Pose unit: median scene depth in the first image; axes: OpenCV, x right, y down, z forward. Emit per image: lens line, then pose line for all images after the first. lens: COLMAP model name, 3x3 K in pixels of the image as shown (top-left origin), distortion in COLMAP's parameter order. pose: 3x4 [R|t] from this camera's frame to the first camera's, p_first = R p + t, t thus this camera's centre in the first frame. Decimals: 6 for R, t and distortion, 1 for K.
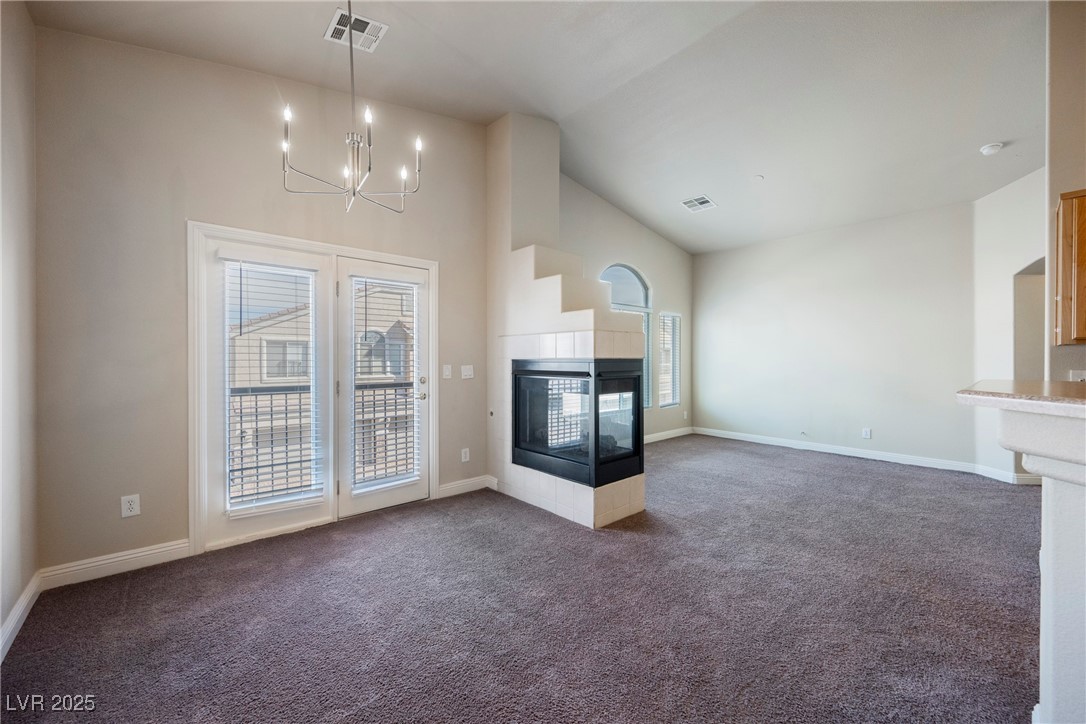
lens RADIAL K [[429.8, 0, 542.8], [0, 429.8, 362.5], [0, 0, 1]] dist [-0.003057, 0.000677]
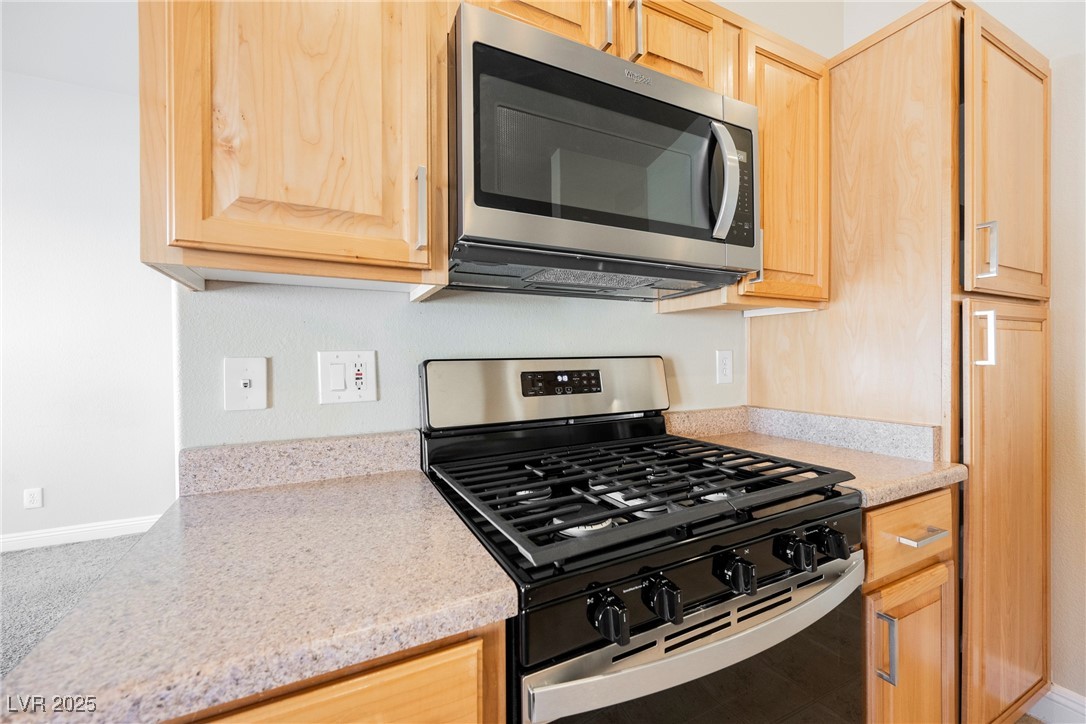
lens RADIAL K [[429.8, 0, 546.5], [0, 429.8, 363.1], [0, 0, 1]] dist [-0.003057, 0.000677]
pose [[0.257212, -0.010195, 0.966301, 0.627744], [0.011730, 0.999904, 0.007427, 0.012425], [-0.966284, 0.009425, 0.257307, 0.419958]]
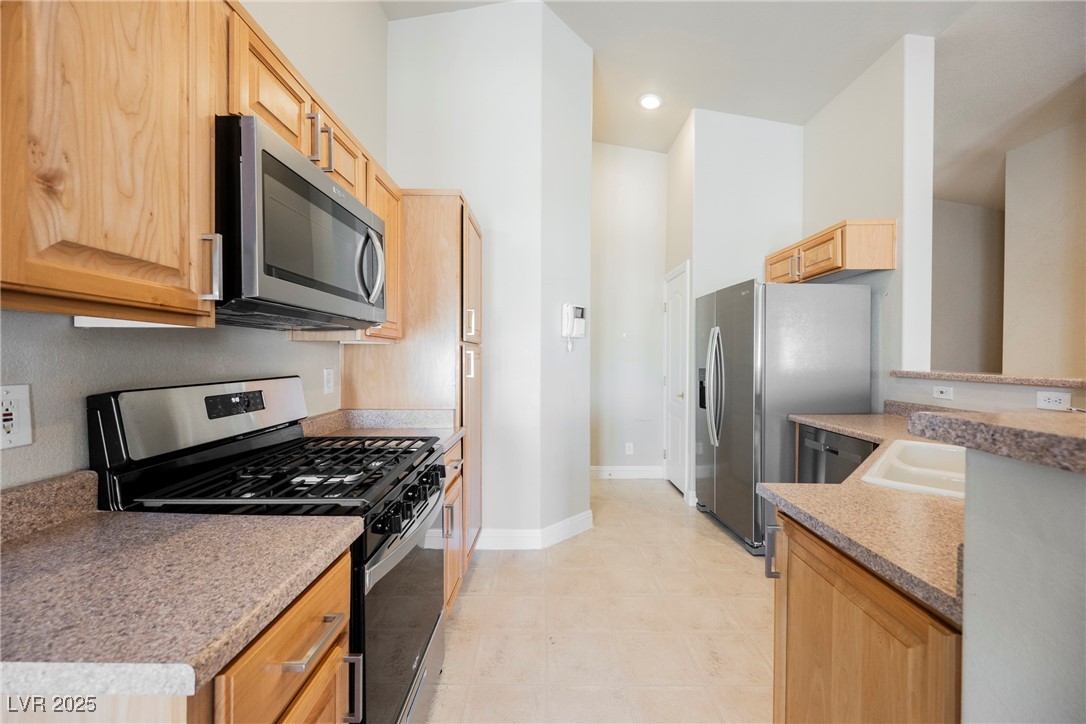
lens RADIAL K [[429.8, 0, 547.4], [0, 429.8, 366.9], [0, 0, 1]] dist [-0.003057, 0.000677]
pose [[-0.752195, -0.013855, 0.658795, 0.501704], [0.001324, 0.999745, 0.022538, -0.009853], [-0.658939, 0.017825, -0.751985, 0.595431]]
